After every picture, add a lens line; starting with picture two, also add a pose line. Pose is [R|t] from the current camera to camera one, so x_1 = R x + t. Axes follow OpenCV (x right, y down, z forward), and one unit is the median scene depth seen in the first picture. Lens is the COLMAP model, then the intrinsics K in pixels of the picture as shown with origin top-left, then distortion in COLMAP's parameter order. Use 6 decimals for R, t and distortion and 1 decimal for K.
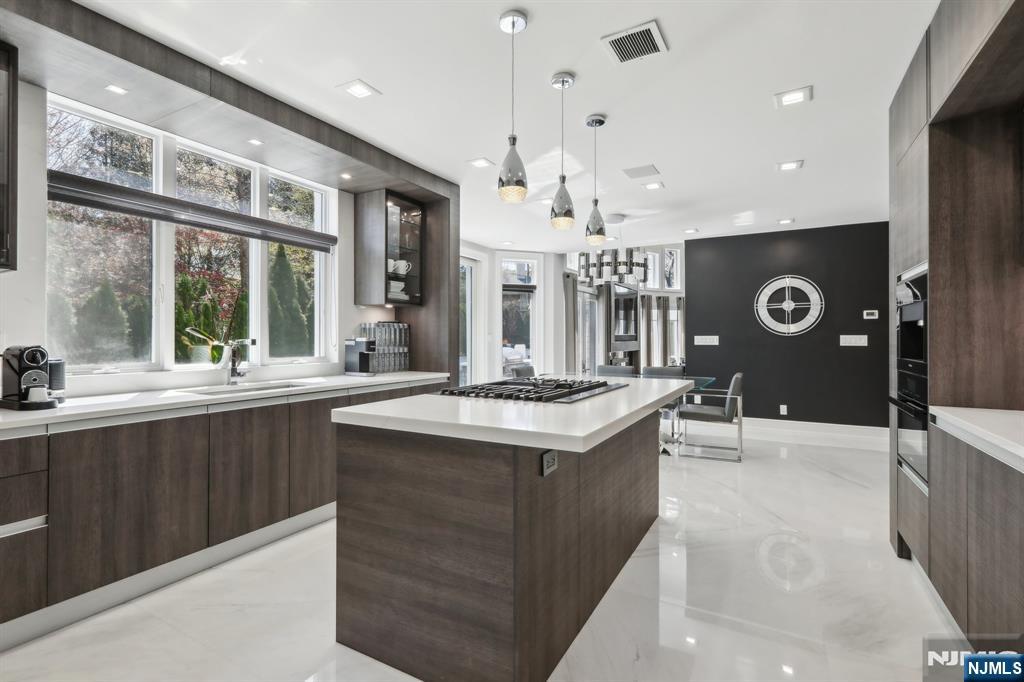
lens RADIAL K [[477.3, 0, 512.0], [0, 477.3, 341.0], [0, 0, 1]] dist [-0.036660, -0.000055]
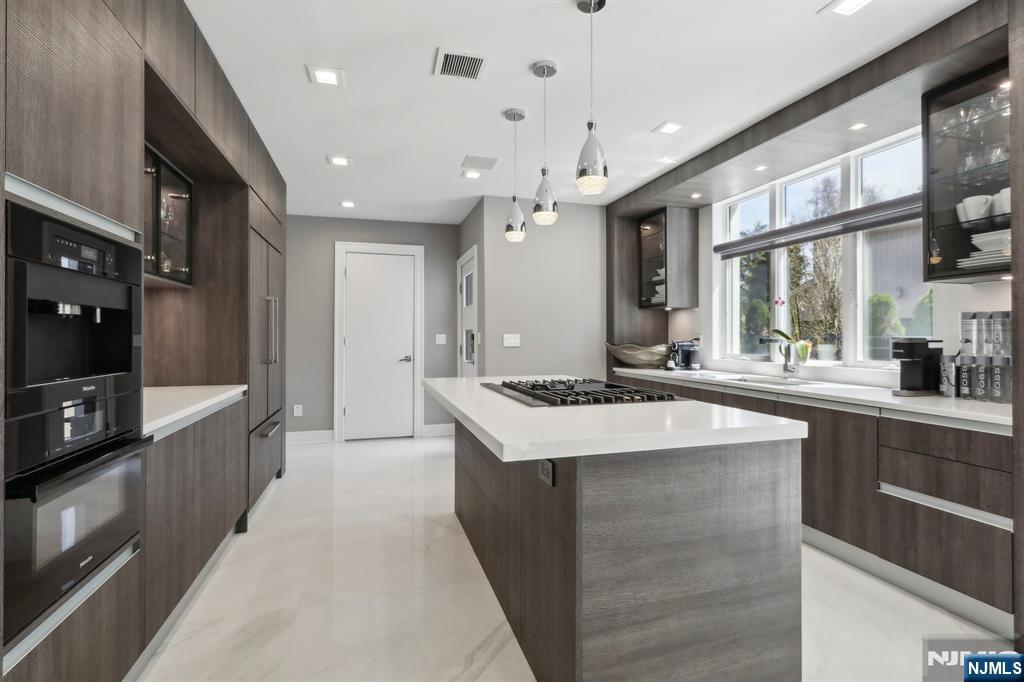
lens RADIAL K [[473.8, 0, 515.2], [0, 473.8, 320.3], [0, 0, 1]] dist [0.002545, 0.000430]
pose [[-0.691436, -0.037508, -0.721463, 0.707751], [-0.011831, 0.999105, -0.040604, 0.005220], [0.722341, -0.019539, -0.691261, 1.373947]]
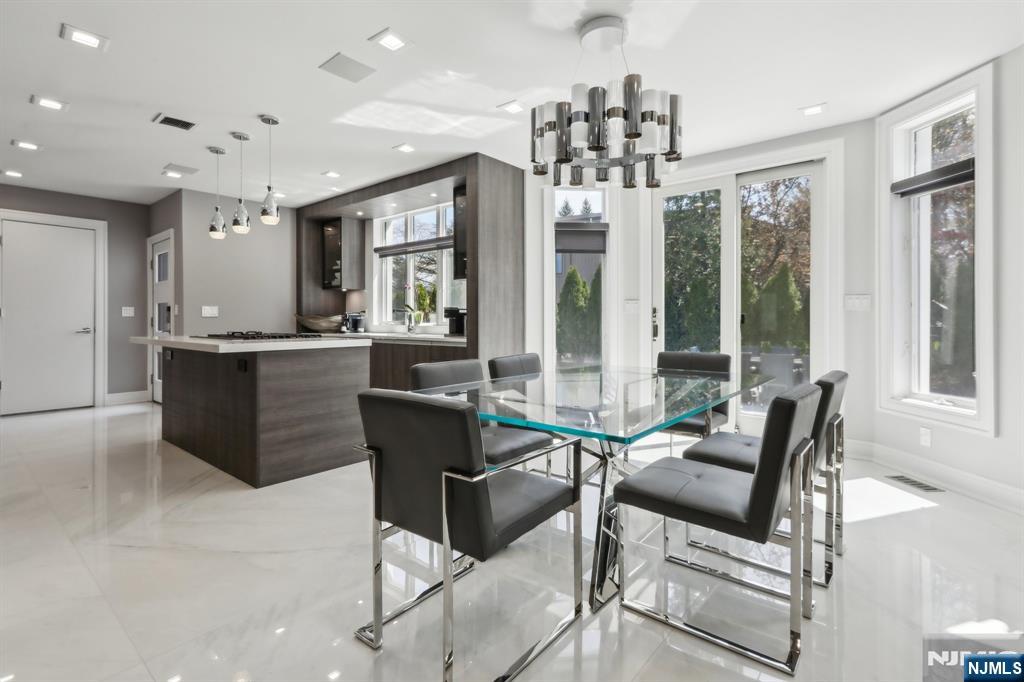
lens RADIAL K [[473.8, 0, 515.2], [0, 473.8, 320.3], [0, 0, 1]] dist [0.002545, 0.000430]
pose [[-0.178239, -0.011185, -0.983924, 1.262755], [-0.006214, 0.999928, -0.010241, 0.057935], [0.983968, 0.004289, -0.178295, 1.847963]]
